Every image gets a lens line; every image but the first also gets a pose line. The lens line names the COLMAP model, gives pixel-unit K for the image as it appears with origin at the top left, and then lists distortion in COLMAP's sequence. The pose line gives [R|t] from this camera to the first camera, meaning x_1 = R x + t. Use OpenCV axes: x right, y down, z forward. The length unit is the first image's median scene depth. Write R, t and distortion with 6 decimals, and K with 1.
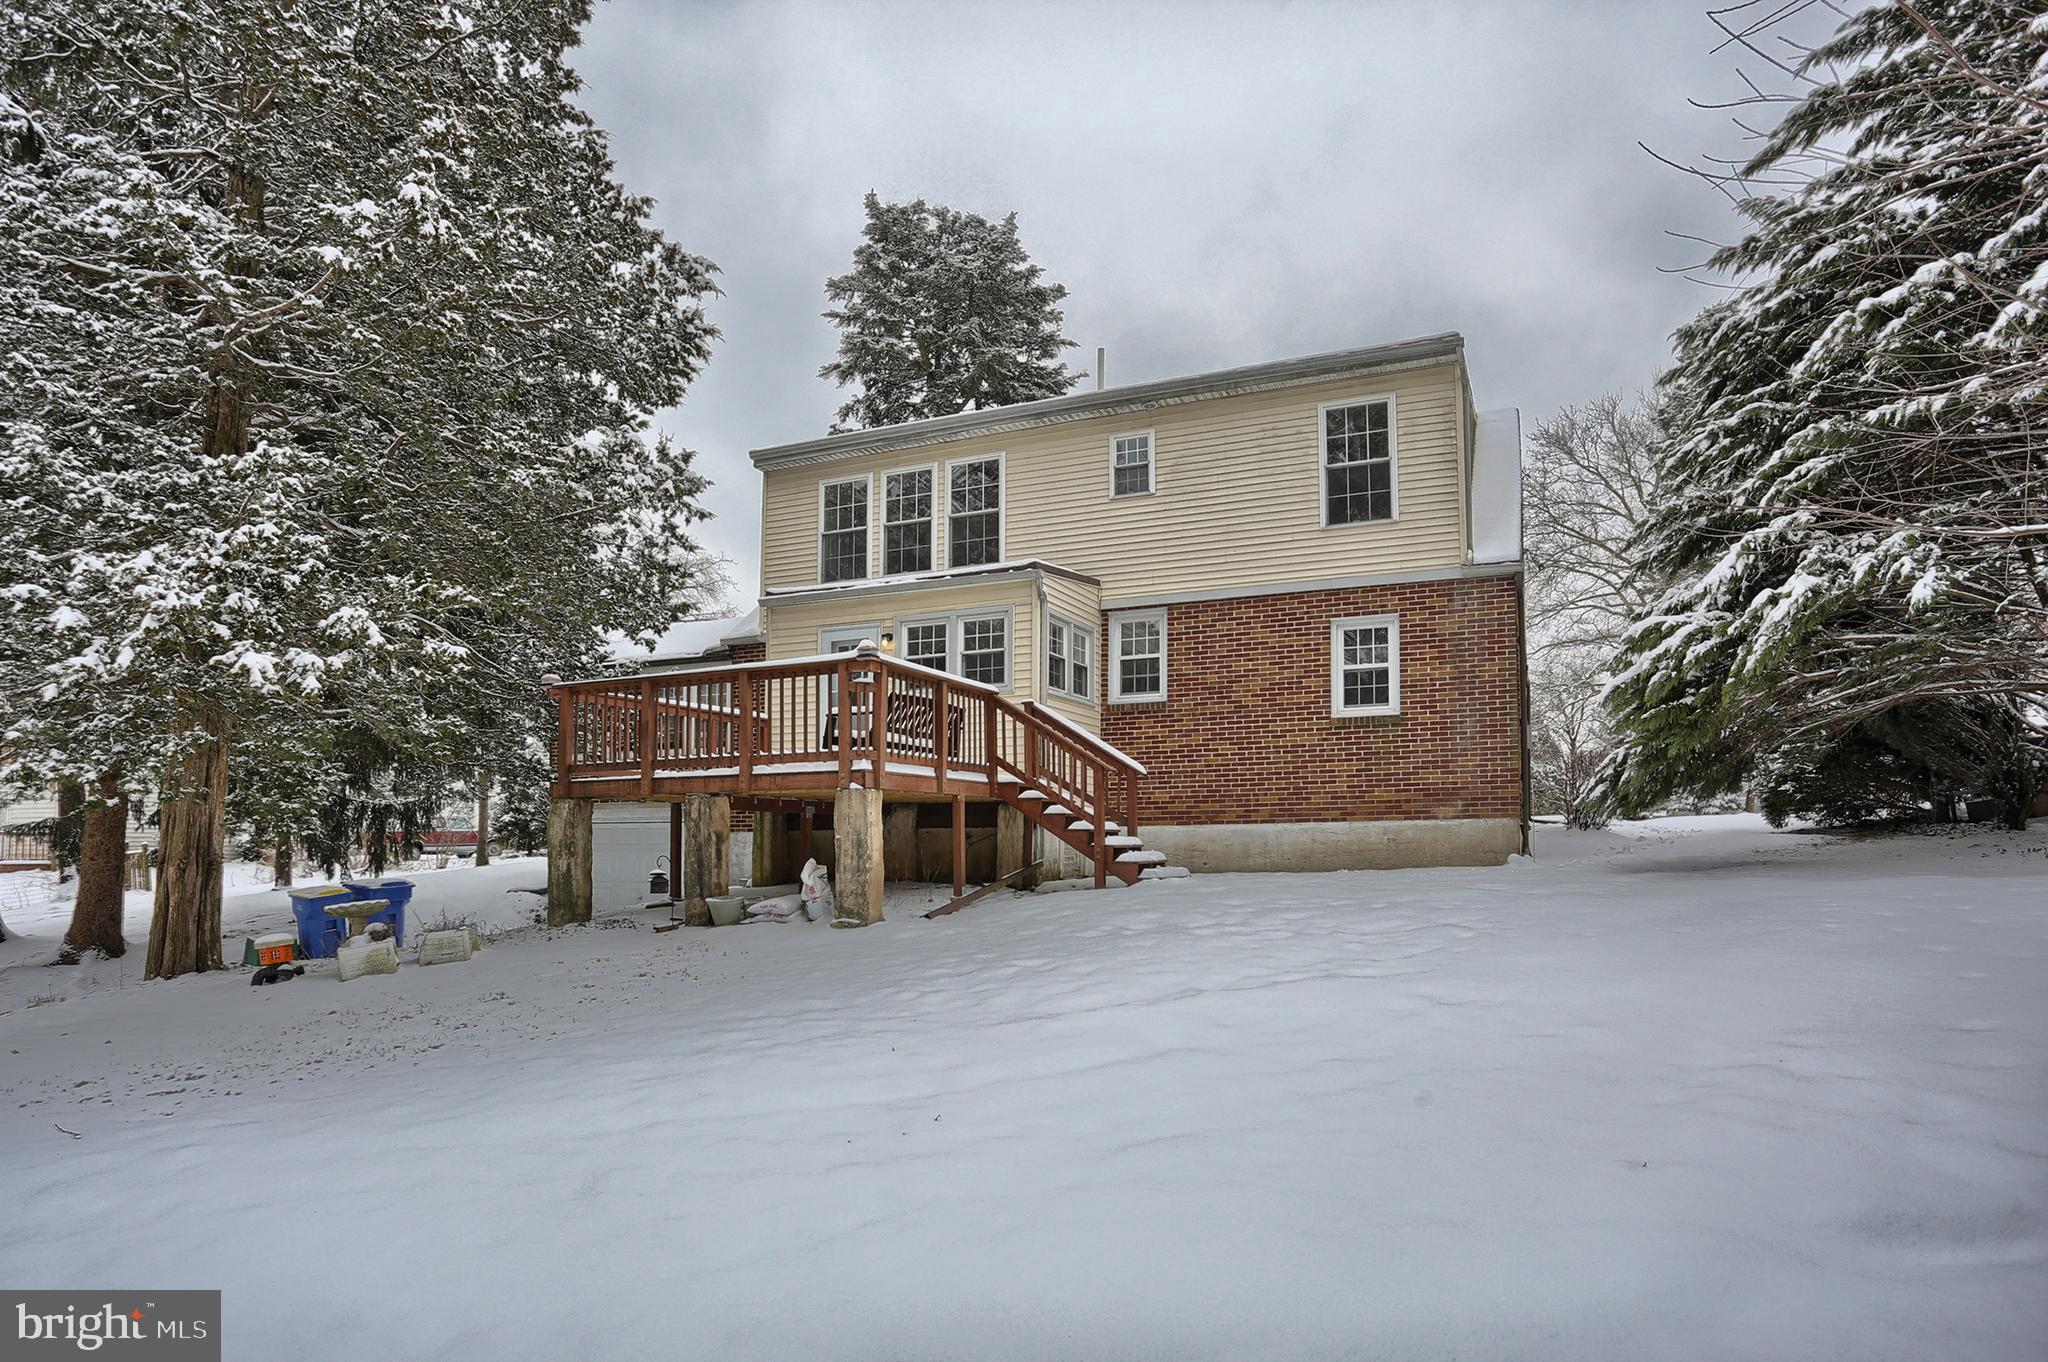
lens RADIAL K [[1156.5, 0, 1024.3], [0, 1156.5, 683.6], [0, 0, 1]] dist [-0.061846, 0.015112]
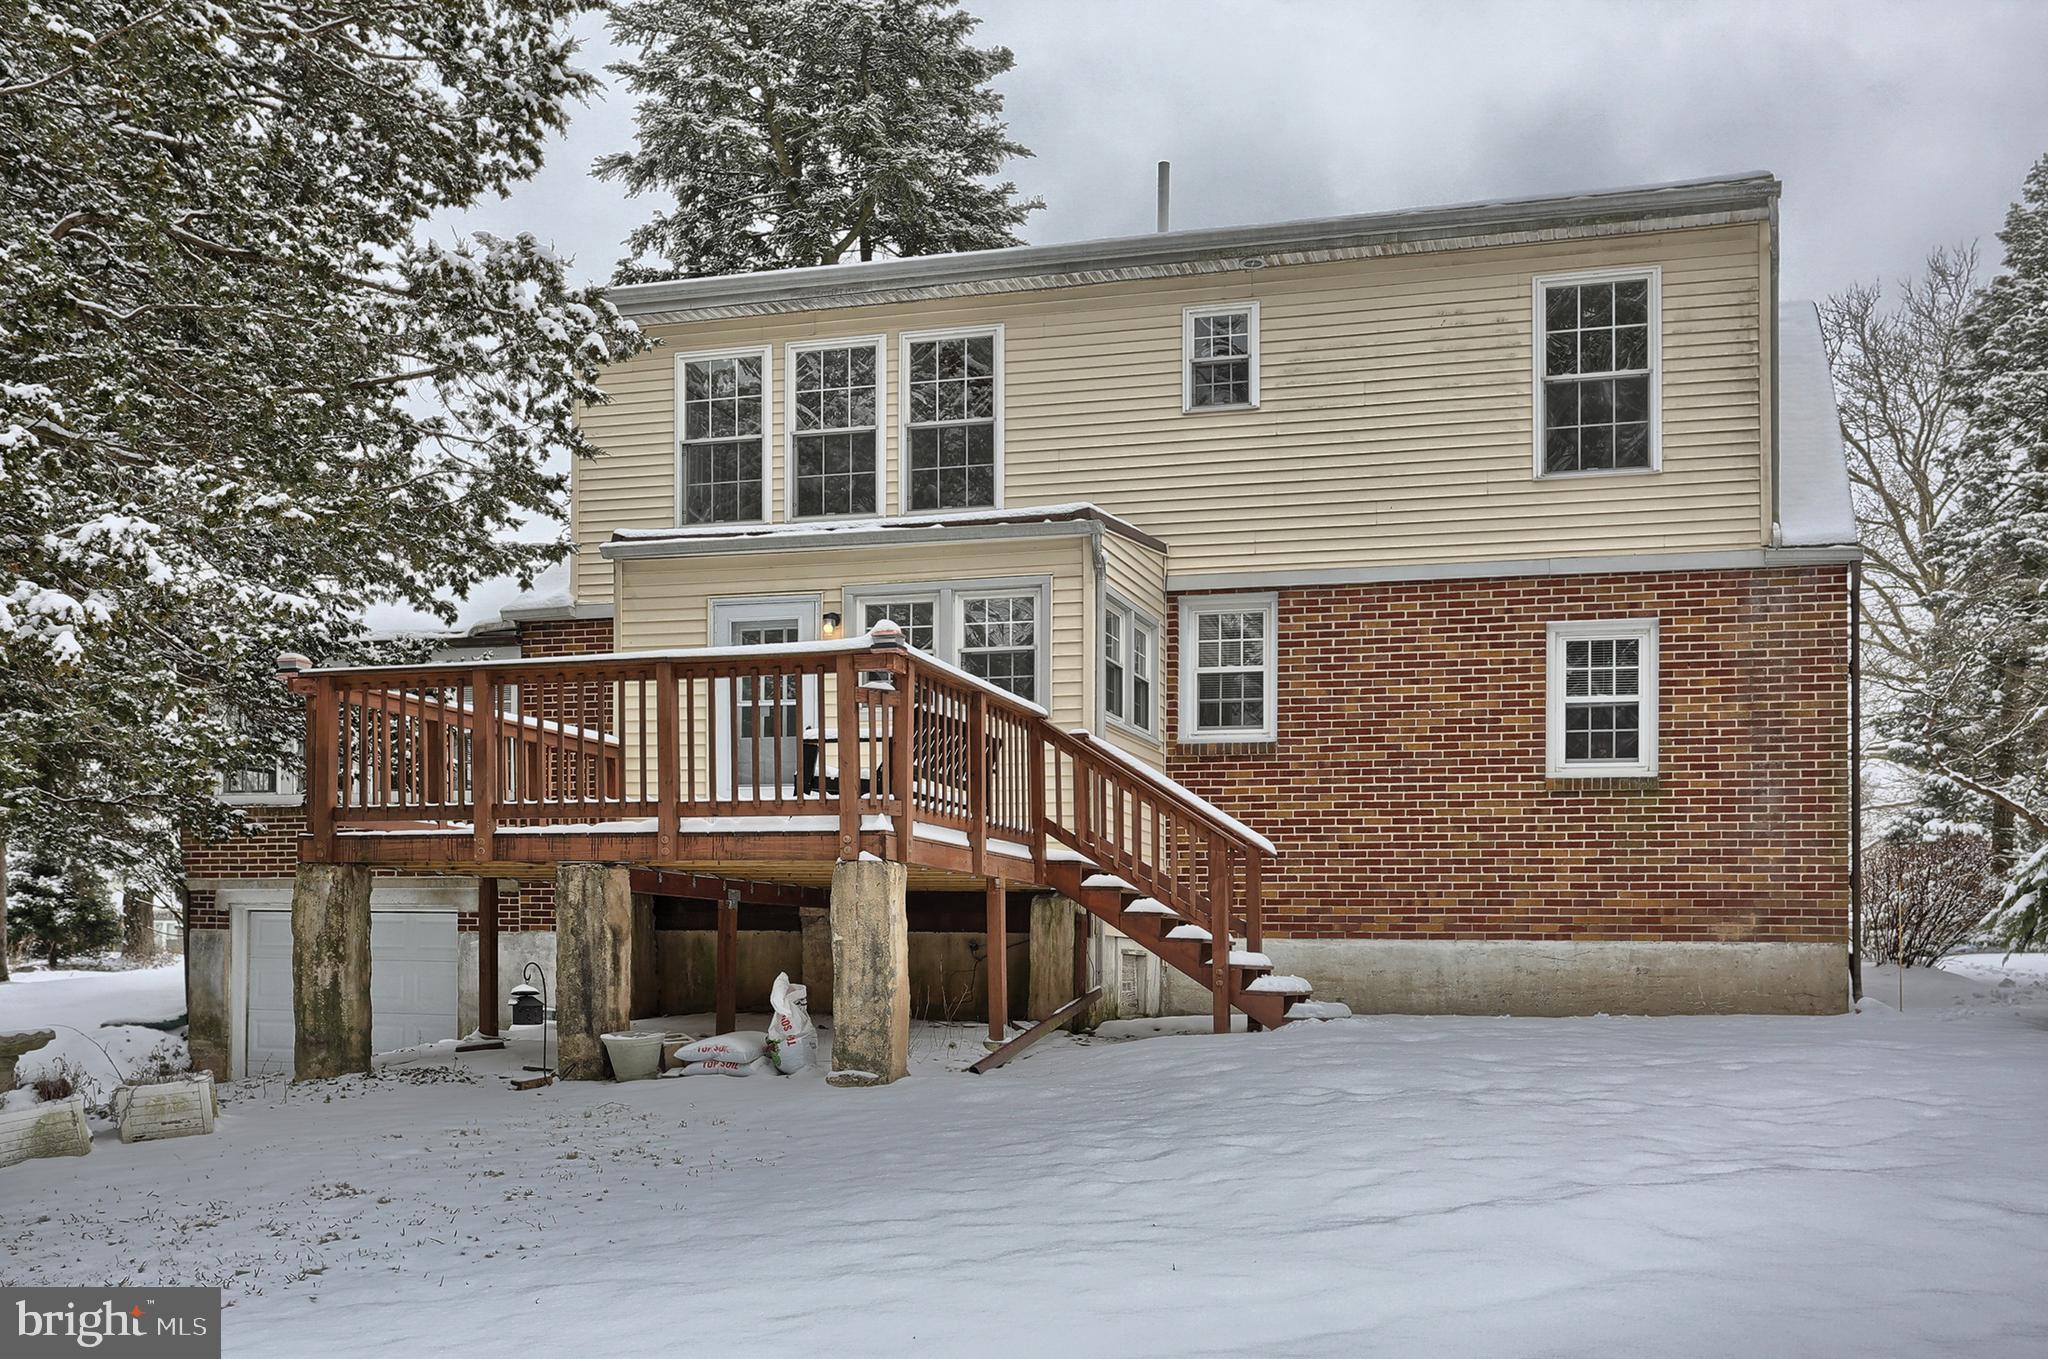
lens RADIAL K [[1868.8, 0, 1027.1], [0, 1868.8, 806.8], [0, 0, 1]] dist [0.013117, -0.007090]
pose [[0.993532, 0.036184, 0.107632, -0.126010], [-0.041446, 0.998032, 0.047059, 0.008626], [-0.105717, -0.051216, 0.993076, 0.001938]]
